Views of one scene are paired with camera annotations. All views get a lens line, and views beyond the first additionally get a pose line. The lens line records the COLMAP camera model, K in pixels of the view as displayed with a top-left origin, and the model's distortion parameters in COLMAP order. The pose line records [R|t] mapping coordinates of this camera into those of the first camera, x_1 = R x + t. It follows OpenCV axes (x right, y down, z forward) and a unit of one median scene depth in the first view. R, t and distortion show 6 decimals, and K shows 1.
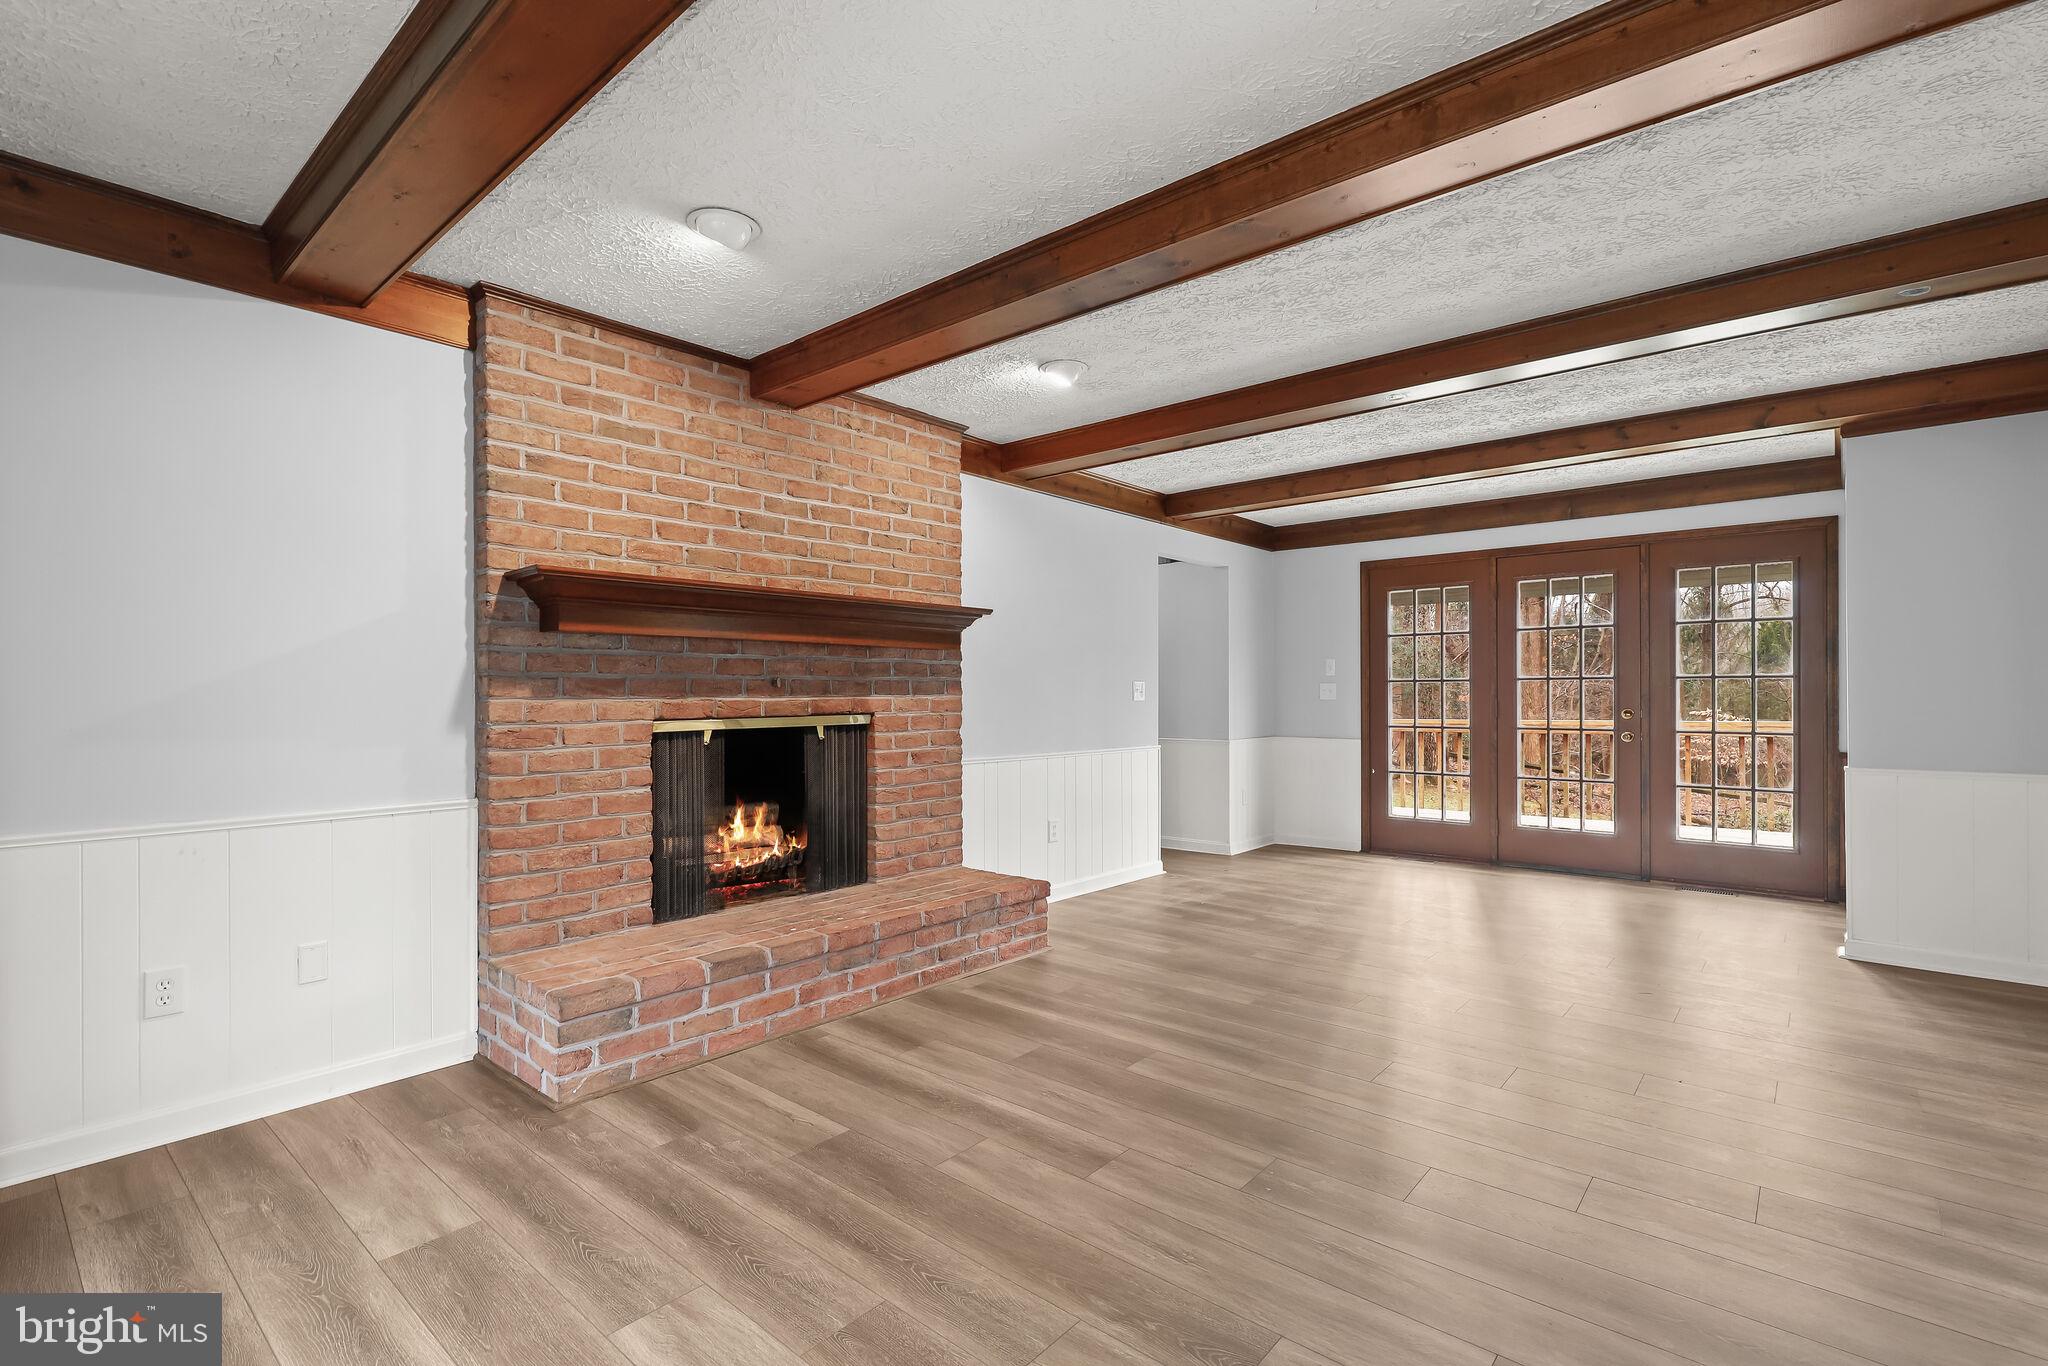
lens RADIAL K [[933.5, 0, 1034.5], [0, 933.5, 690.8], [0, 0, 1]] dist [-0.000047, 0.000659]
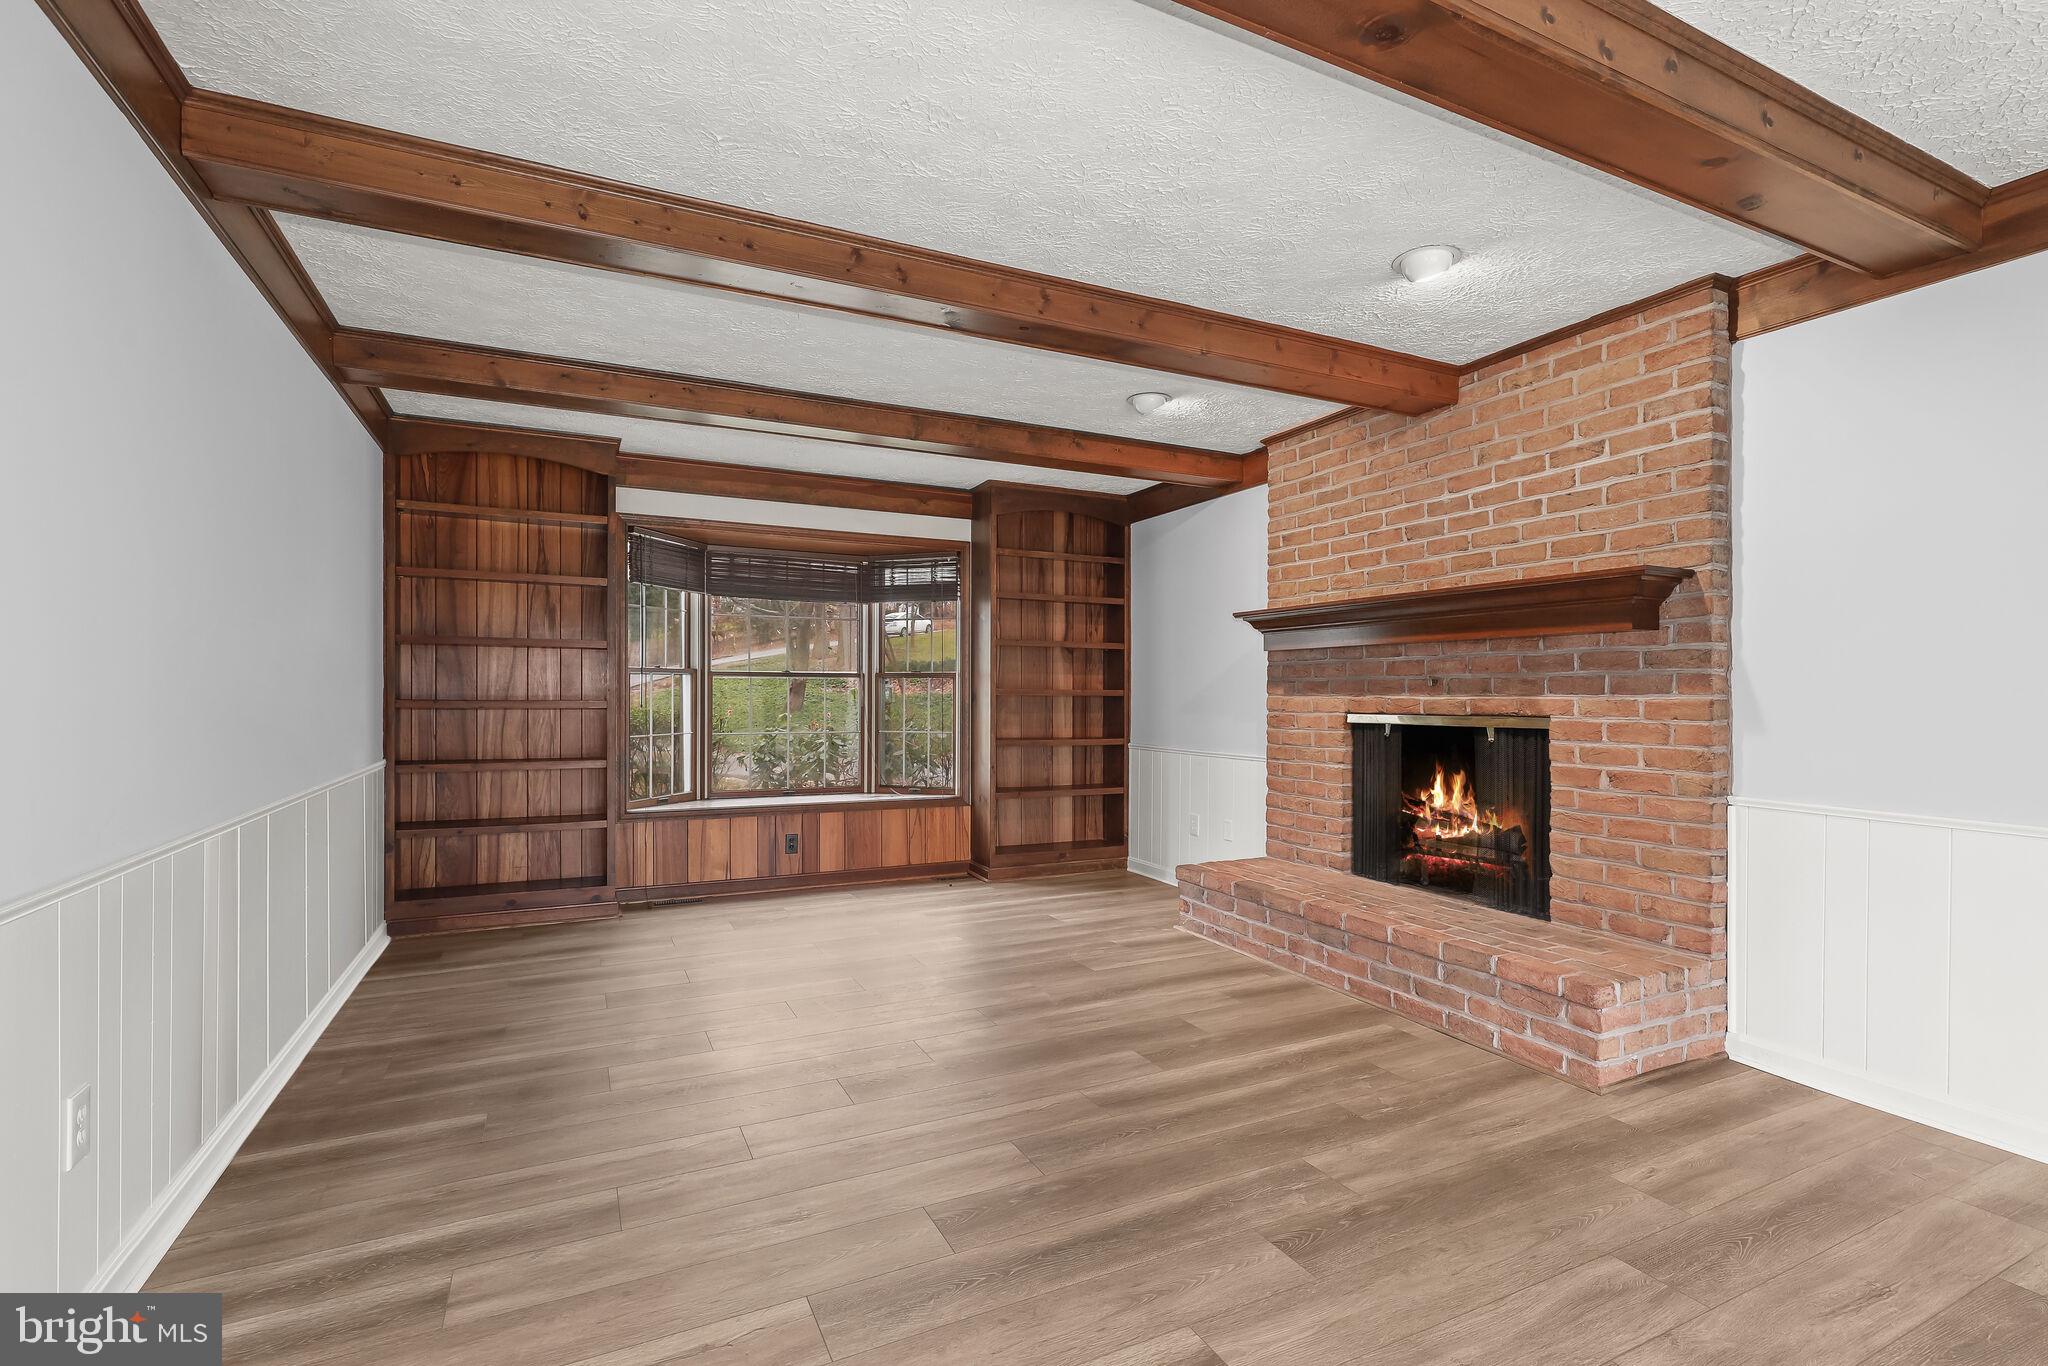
lens RADIAL K [[942.7, 0, 1035.5], [0, 942.7, 693.3], [0, 0, 1]] dist [0.000780, 0.000180]
pose [[-0.391177, 0.000409, -0.920315, 0.918256], [0.000090, 1.000000, 0.000406, 0.003767], [0.920315, 0.000076, -0.391177, 1.083315]]
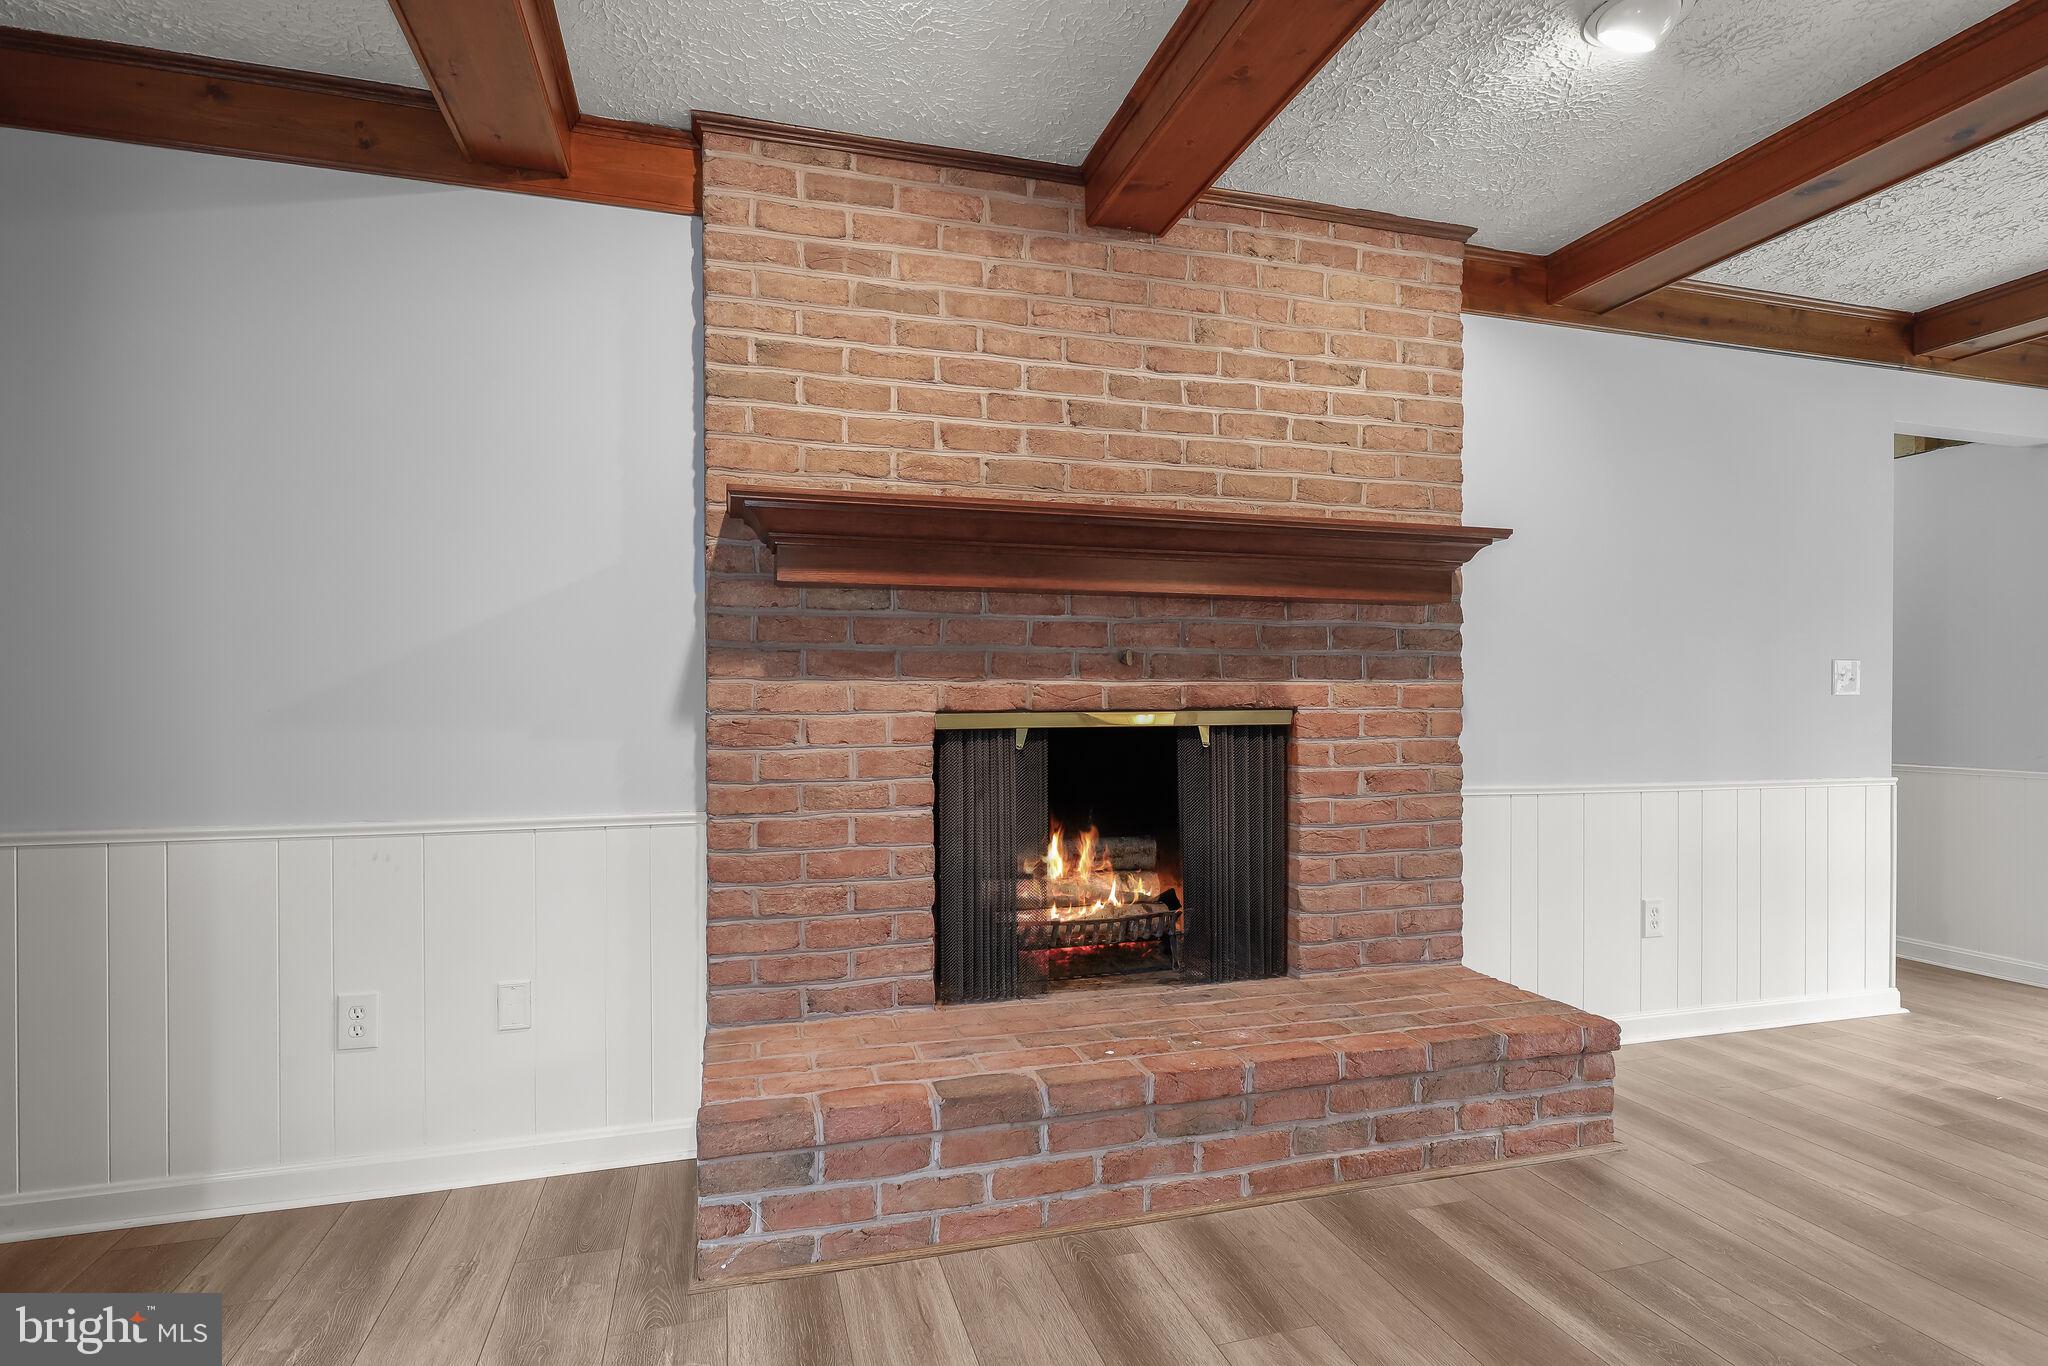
lens RADIAL K [[1028.2, 0, 1035.0], [0, 1028.2, 708.7], [0, 0, 1]] dist [0.001419, -0.000178]
pose [[0.841129, 0.004632, -0.540815, 0.063919], [0.000537, 0.999956, 0.009400, 0.021313], [0.540835, -0.008197, 0.841089, 0.387402]]
